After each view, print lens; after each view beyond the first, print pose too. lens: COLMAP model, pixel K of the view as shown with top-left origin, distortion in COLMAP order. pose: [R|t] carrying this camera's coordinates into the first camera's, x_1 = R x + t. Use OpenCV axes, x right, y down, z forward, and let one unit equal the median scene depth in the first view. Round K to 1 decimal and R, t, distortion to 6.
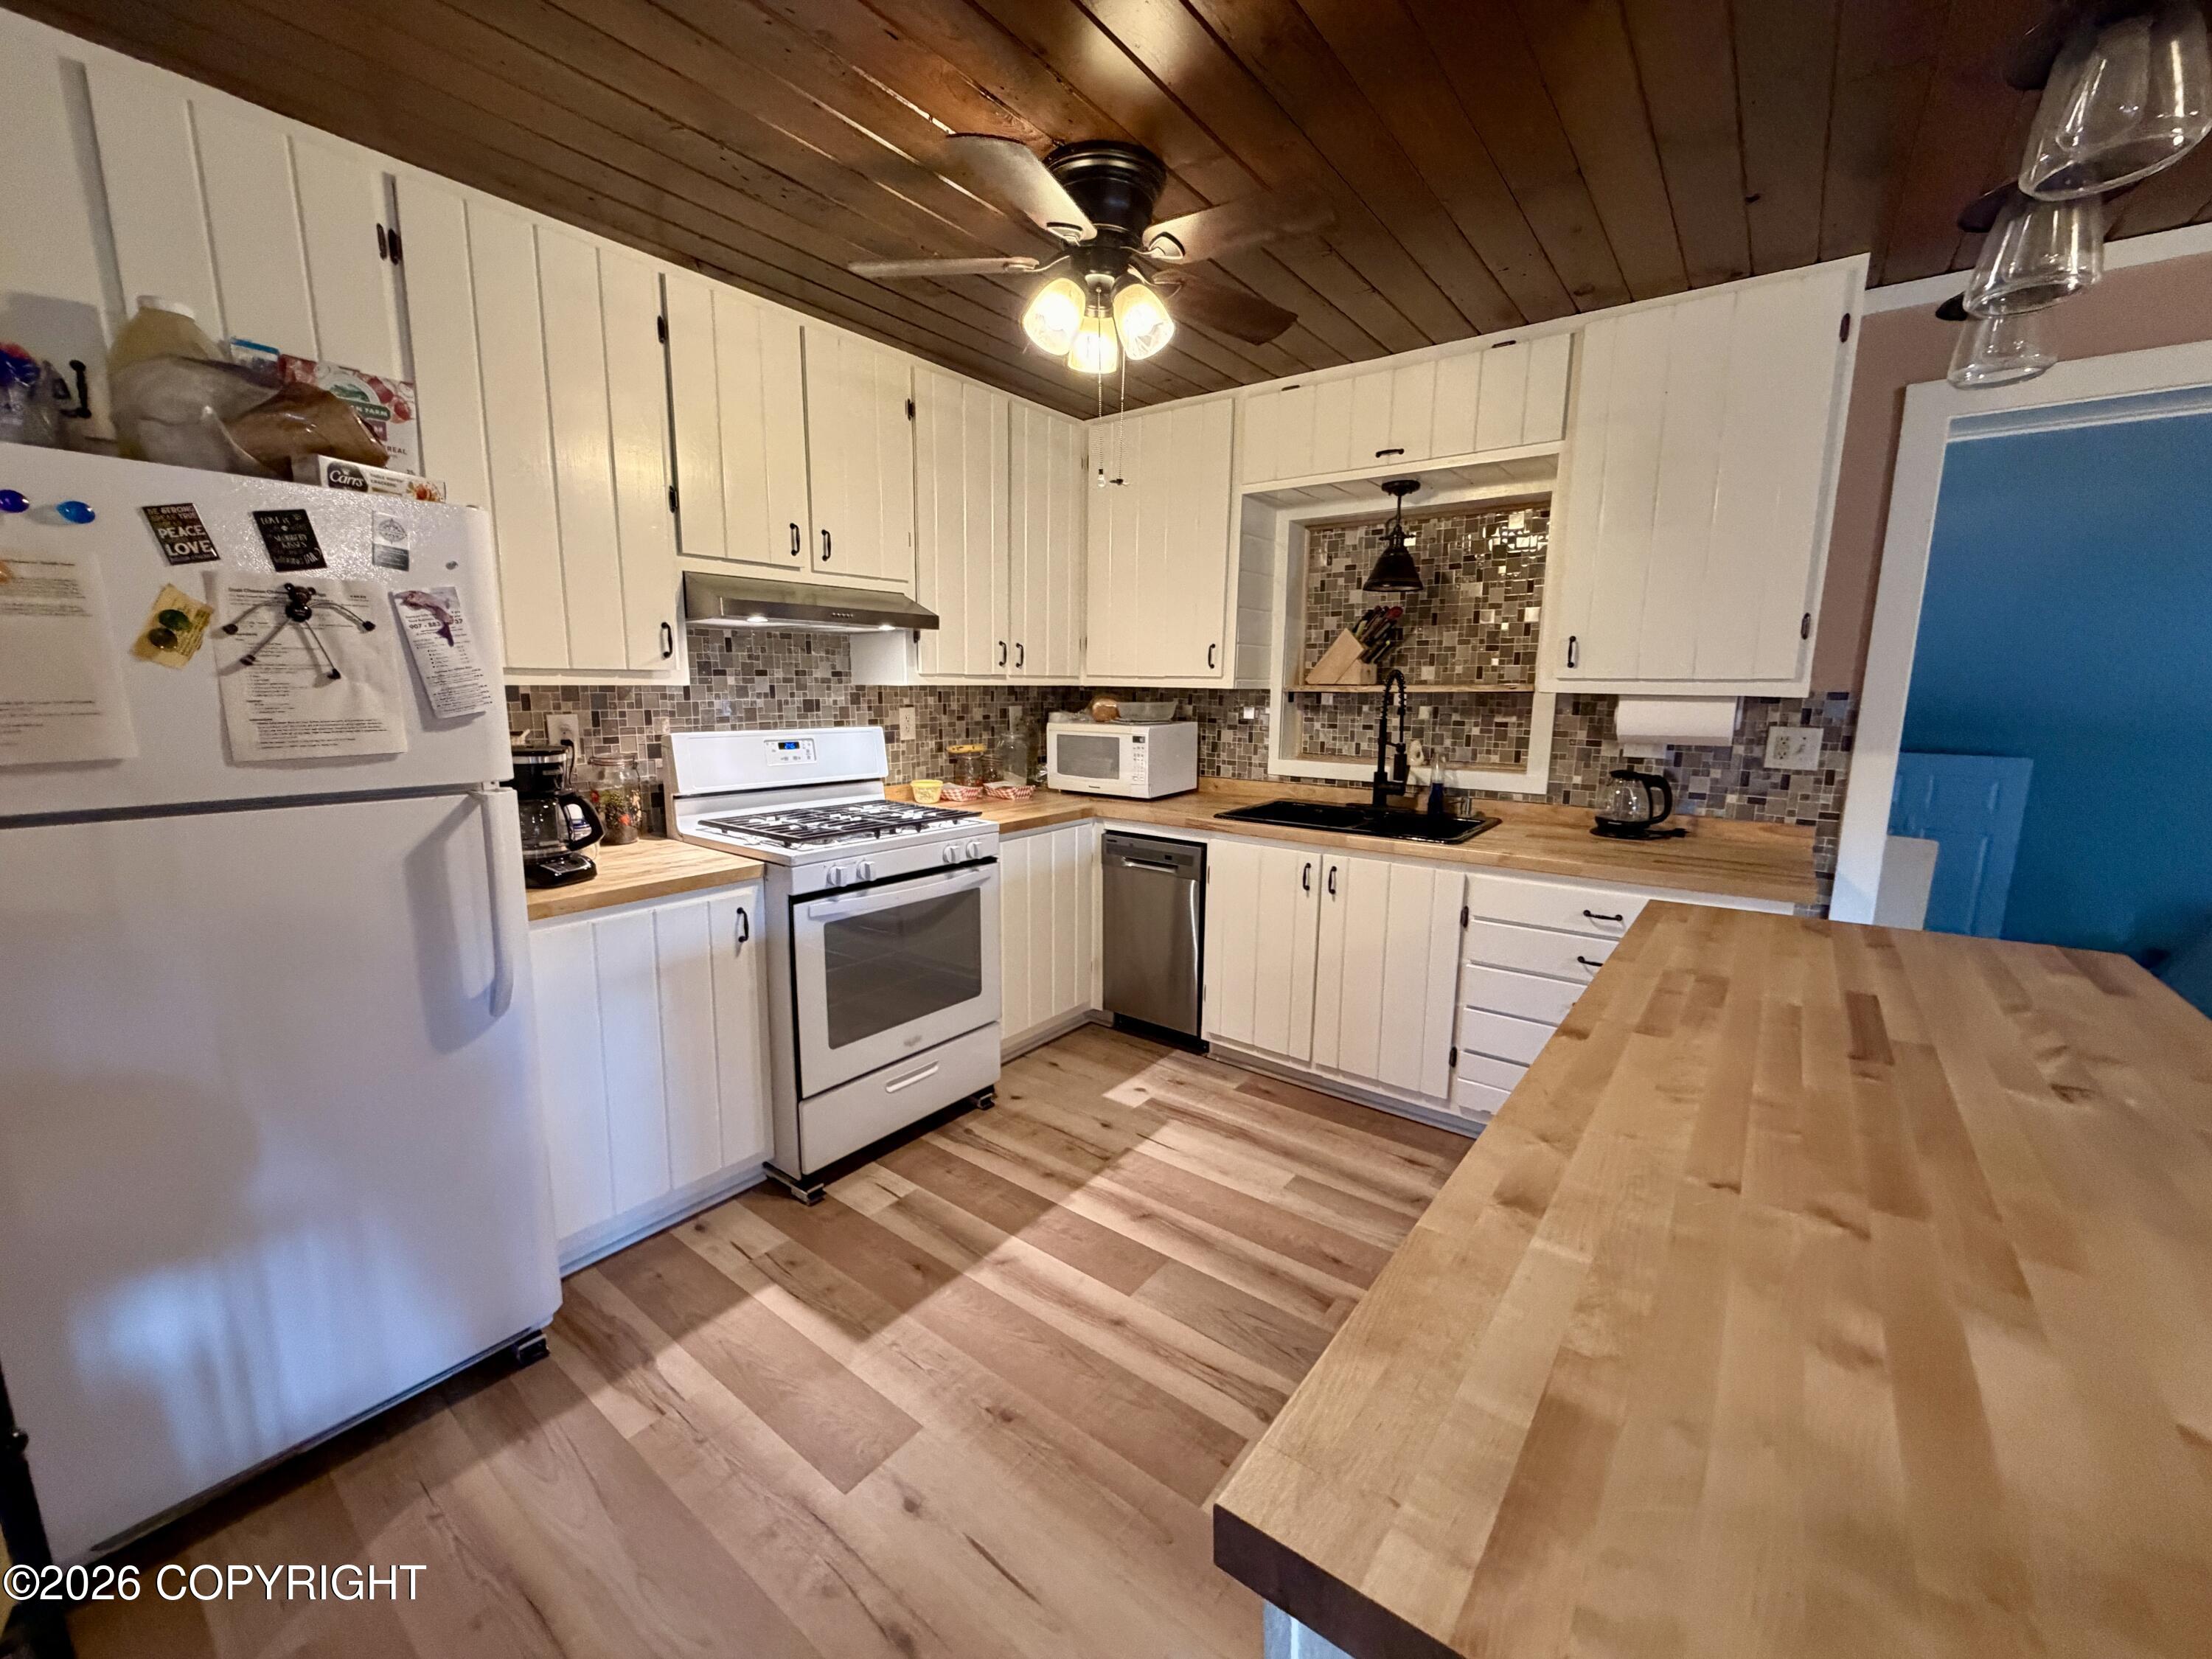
lens RADIAL K [[880.7, 0, 1099.9], [0, 880.7, 834.1], [0, 0, 1]] dist [0.002403, 0.000141]
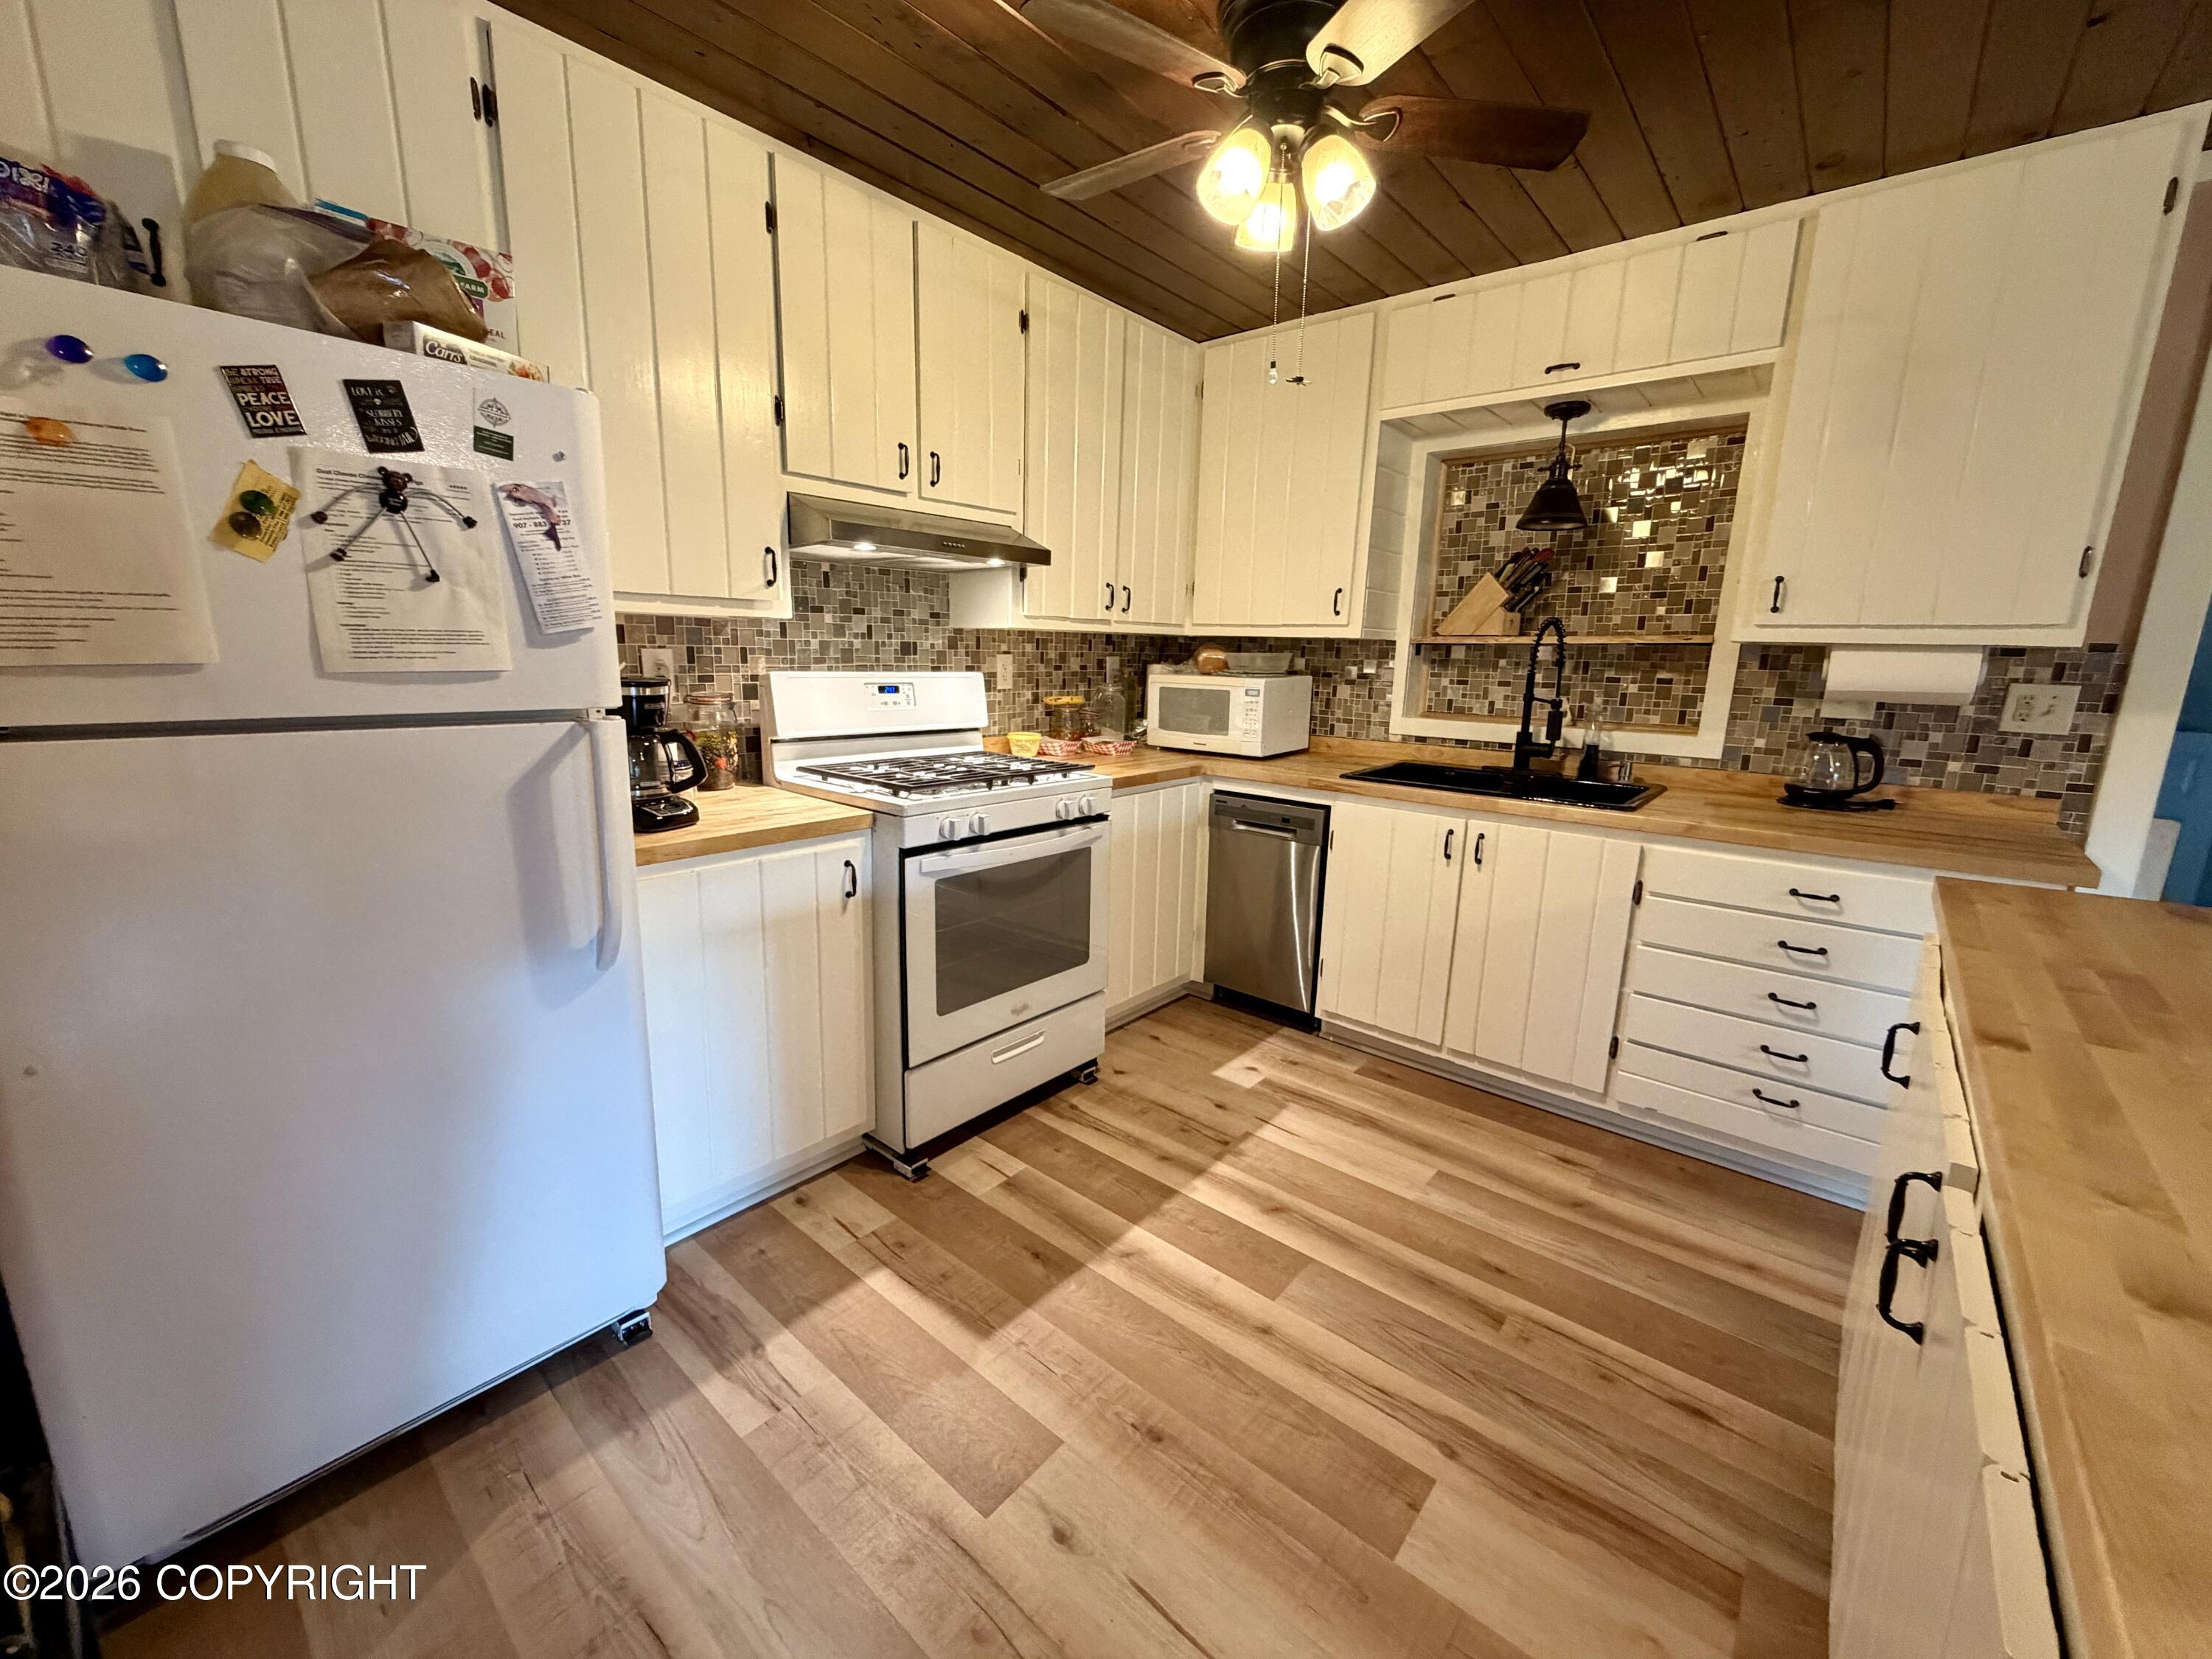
lens RADIAL K [[880.7, 0, 1101.0], [0, 880.7, 833.4], [0, 0, 1]] dist [0.002403, 0.000141]
pose [[0.998470, 0.024401, -0.049627, -0.094608], [-0.022660, 0.999118, 0.035352, 0.016146], [0.050446, -0.034173, 0.998142, 0.092098]]
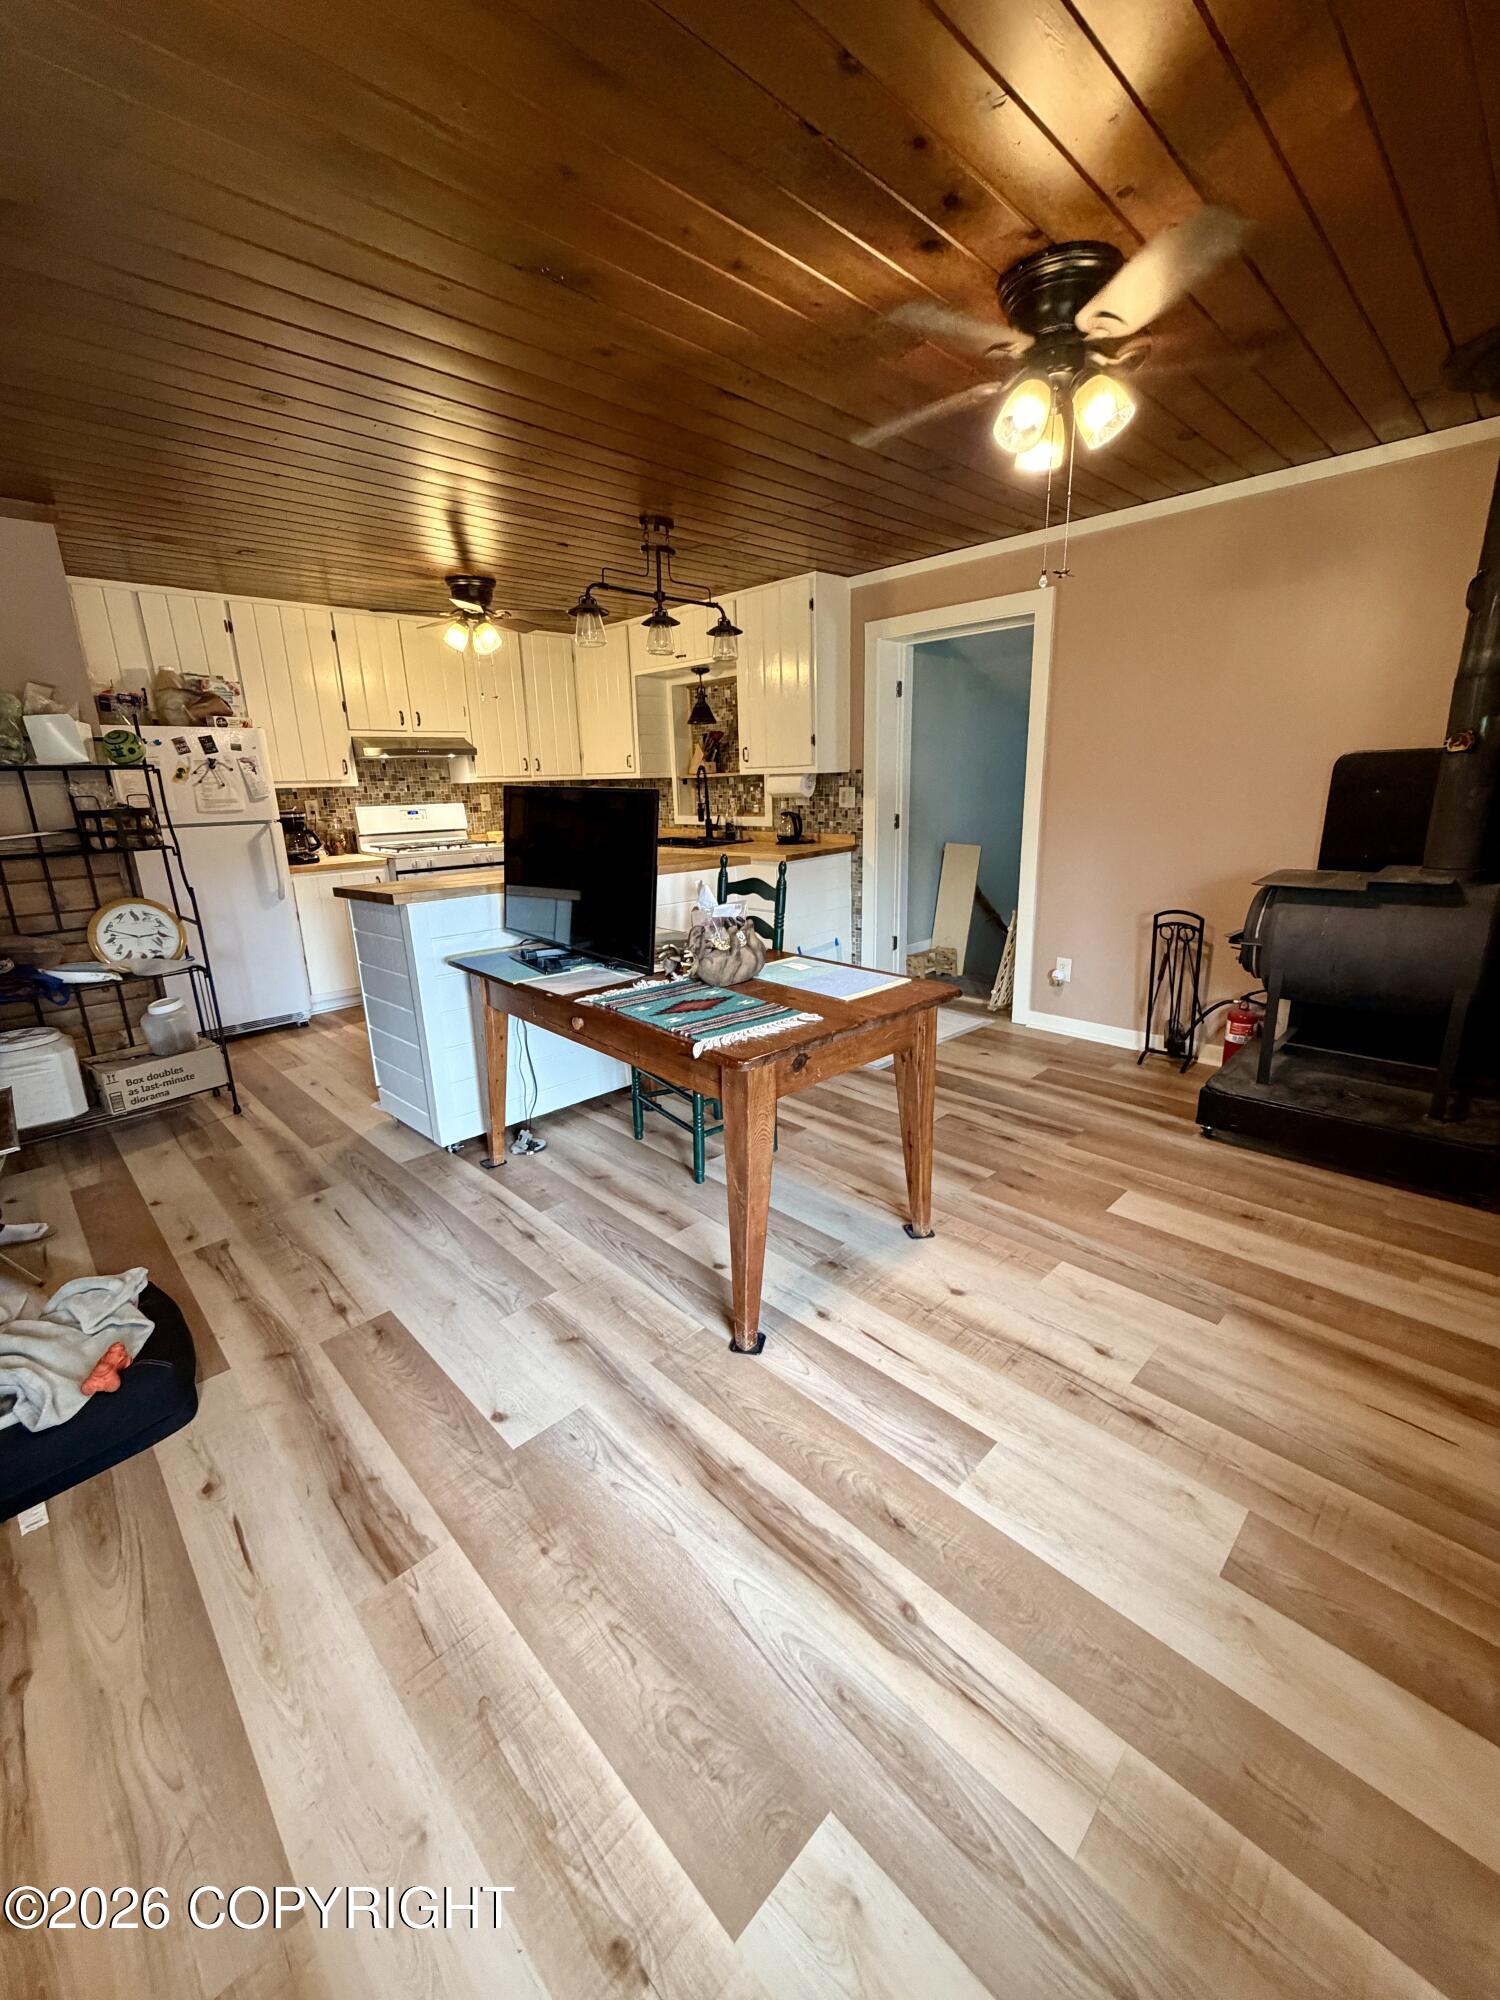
lens RADIAL K [[796.3, 0, 752.3], [0, 796.3, 997.6], [0, 0, 1]] dist [0.002403, 0.000141]
pose [[0.990088, 0.000784, -0.140446, 0.903218], [0.013321, 0.994952, 0.099465, 0.202862], [0.139815, -0.100350, 0.985080, -1.039422]]
